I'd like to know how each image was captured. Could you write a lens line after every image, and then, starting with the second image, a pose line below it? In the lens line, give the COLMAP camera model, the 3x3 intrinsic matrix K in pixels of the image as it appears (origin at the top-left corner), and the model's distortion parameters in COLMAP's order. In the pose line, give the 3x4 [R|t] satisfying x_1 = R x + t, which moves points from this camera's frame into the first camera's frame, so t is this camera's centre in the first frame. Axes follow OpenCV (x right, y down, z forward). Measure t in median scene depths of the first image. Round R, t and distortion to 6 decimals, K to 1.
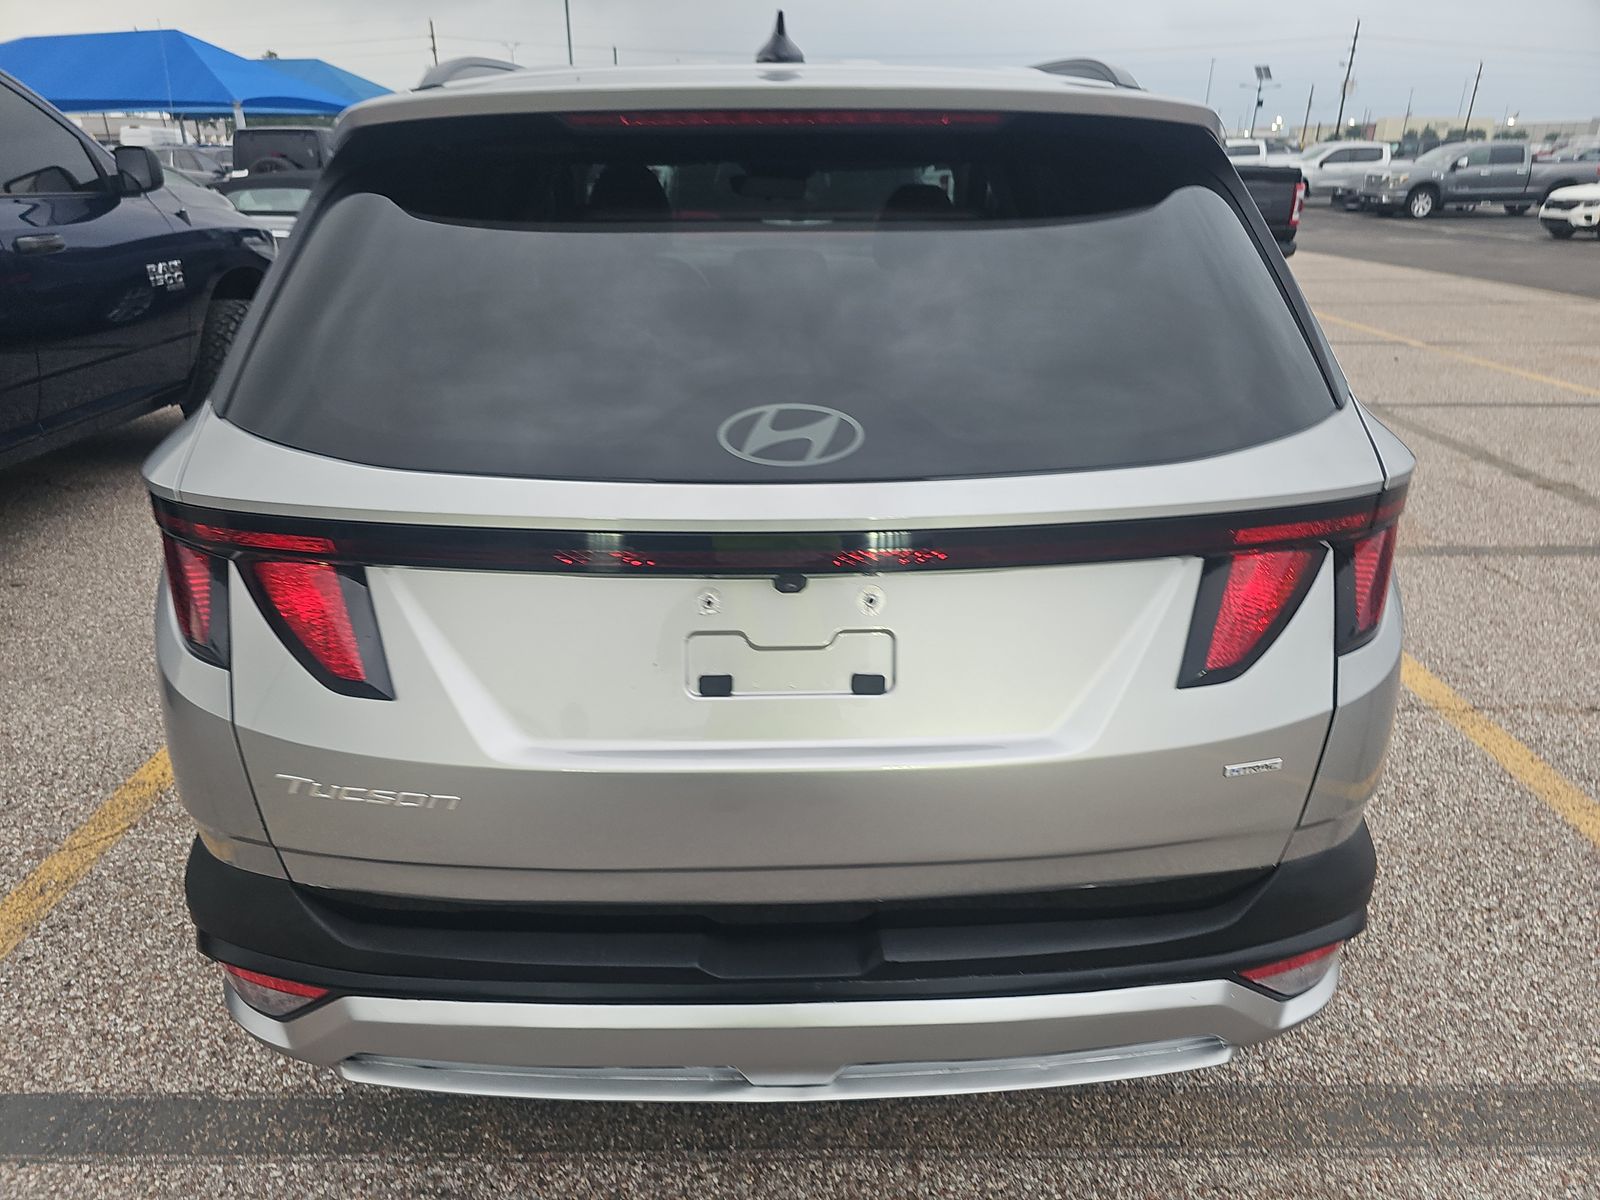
lens RADIAL K [[1096.2, 0, 800.0], [0, 1096.2, 600.0], [0, 0, 1]] dist [0.004858, 0.000528]
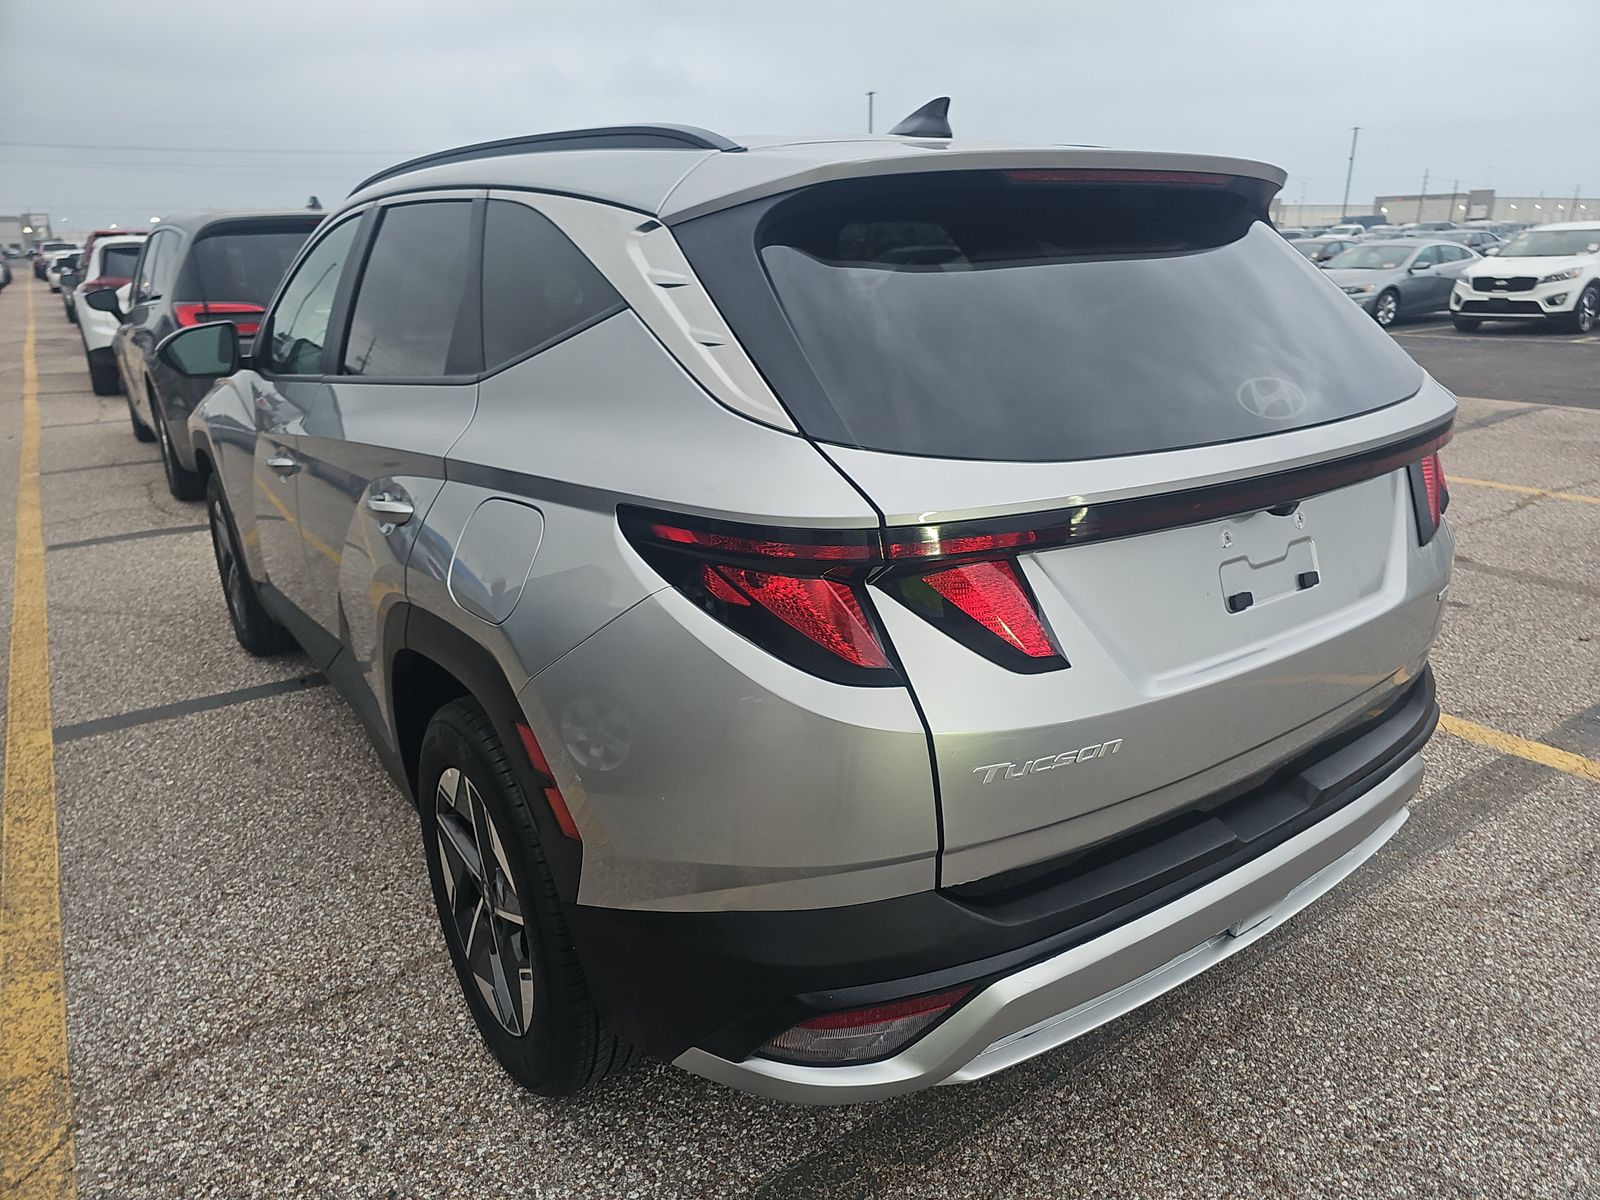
lens RADIAL K [[1117.6, 0, 793.2], [0, 1117.6, 608.0], [0, 0, 1]] dist [0.006518, 0.002995]
pose [[0.818407, -0.187615, 0.543150, -1.130346], [0.231544, 0.972739, -0.012882, -0.017310], [-0.525926, 0.136305, 0.839537, 0.163758]]
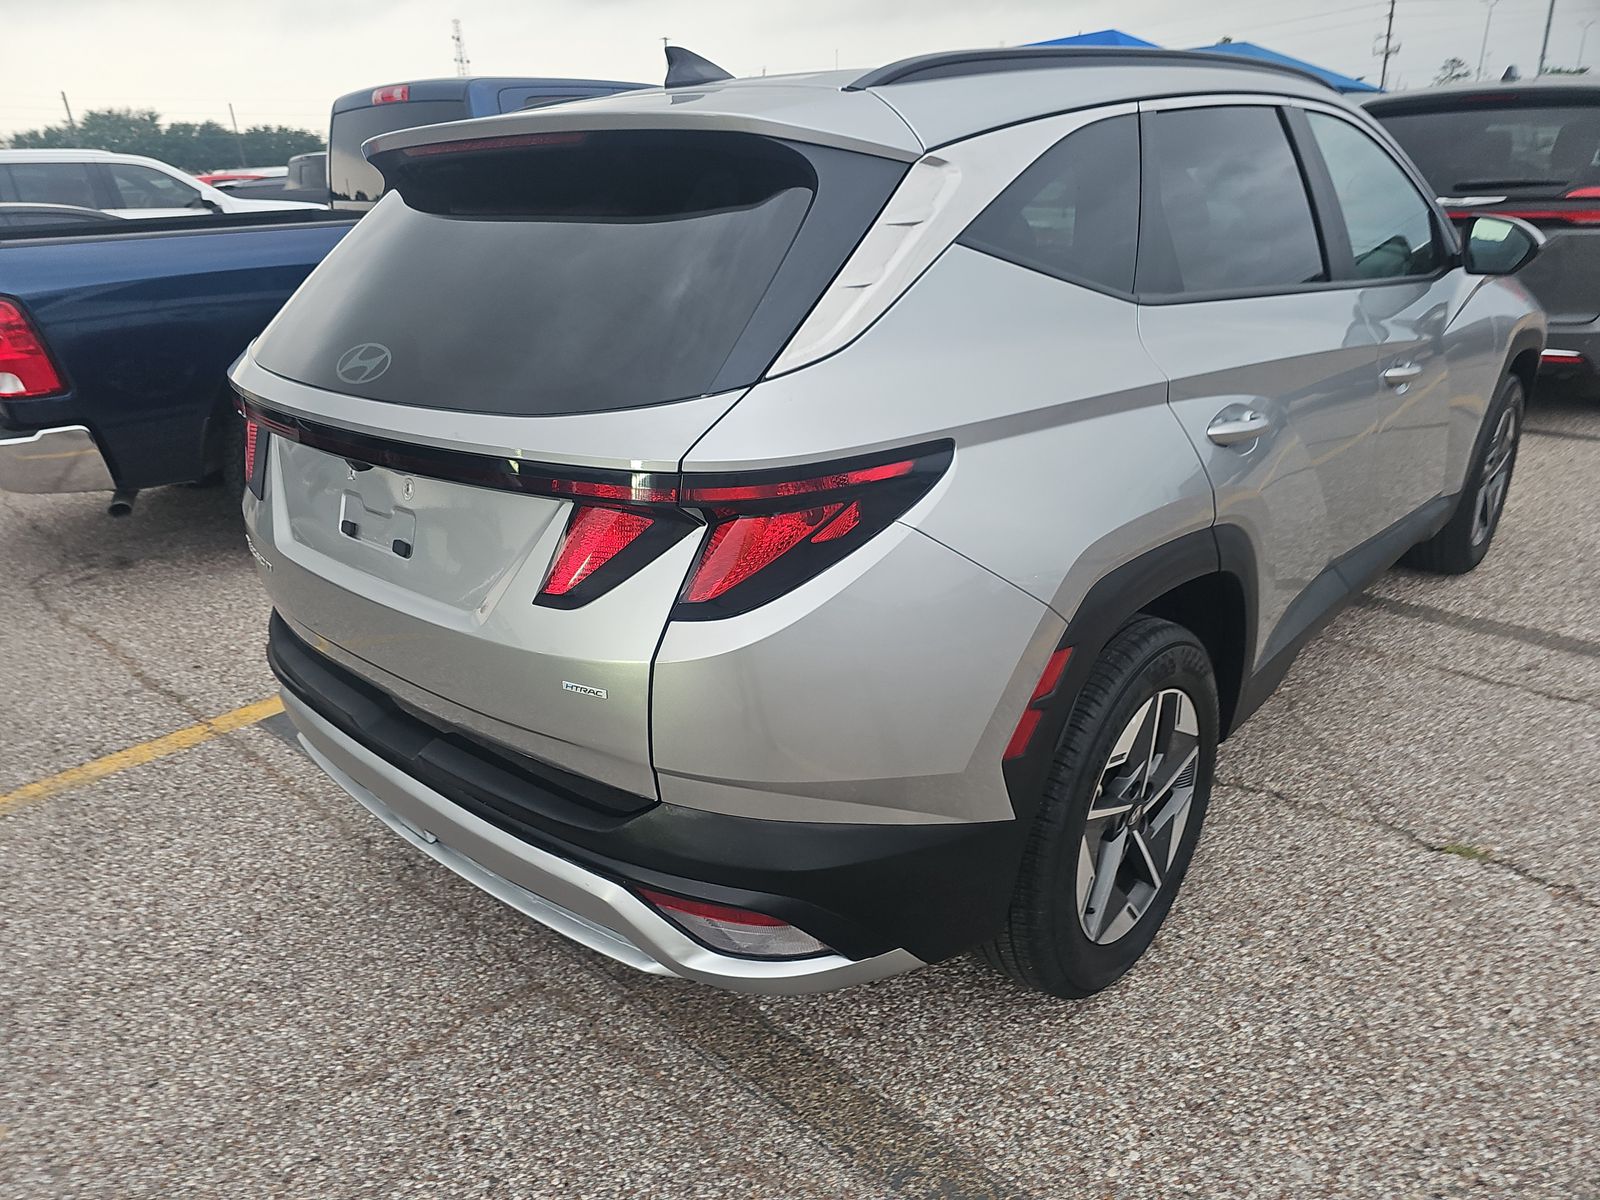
lens RADIAL K [[1117.6, 0, 793.2], [0, 1117.6, 608.0], [0, 0, 1]] dist [0.006518, 0.002995]
pose [[0.706307, 0.234824, -0.667823, 1.318879], [-0.225393, 0.968882, 0.102303, -0.104410], [0.671065, 0.078265, 0.737256, 0.251450]]
